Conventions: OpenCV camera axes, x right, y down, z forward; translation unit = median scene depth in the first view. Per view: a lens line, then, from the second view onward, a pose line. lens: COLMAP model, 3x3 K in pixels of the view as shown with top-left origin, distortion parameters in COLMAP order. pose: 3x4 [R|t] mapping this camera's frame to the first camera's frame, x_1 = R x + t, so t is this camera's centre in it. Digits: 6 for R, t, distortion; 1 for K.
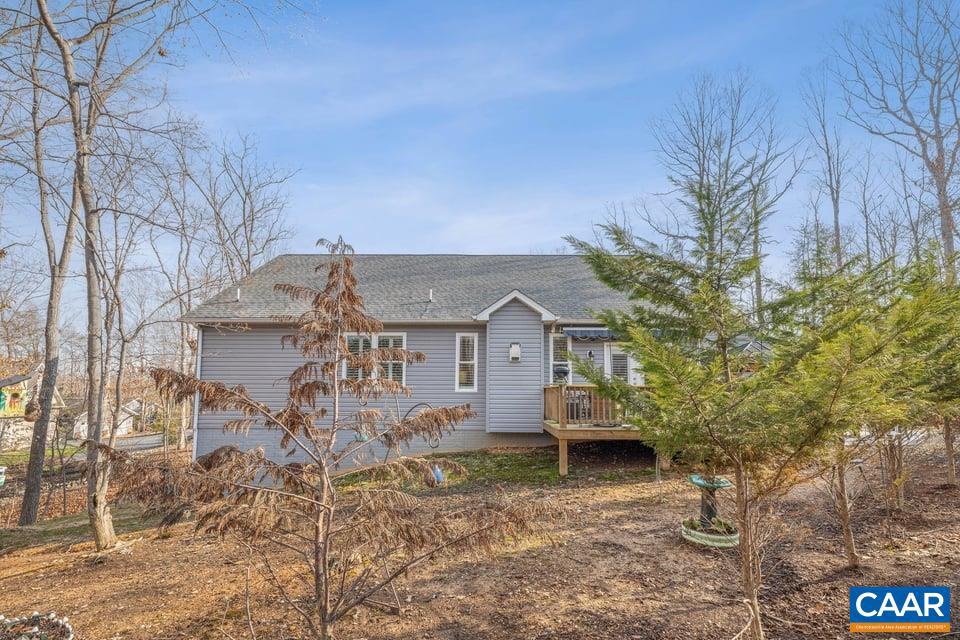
lens RADIAL K [[401.9, 0, 483.5], [0, 401.9, 318.6], [0, 0, 1]] dist [0.002083, 0.000366]
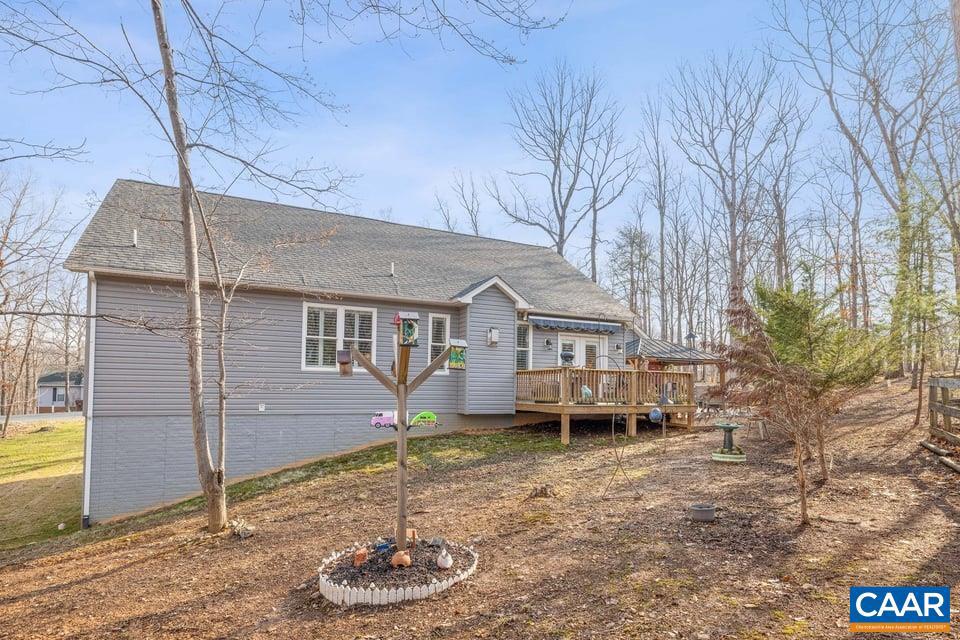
lens RADIAL K [[494.8, 0, 495.5], [0, 494.8, 315.0], [0, 0, 1]] dist [-0.016026, -0.000215]
pose [[0.893221, 0.073603, 0.443552, -0.460668], [-0.090284, 0.995778, 0.016573, 0.006662], [-0.440459, -0.054848, 0.896095, -0.127021]]
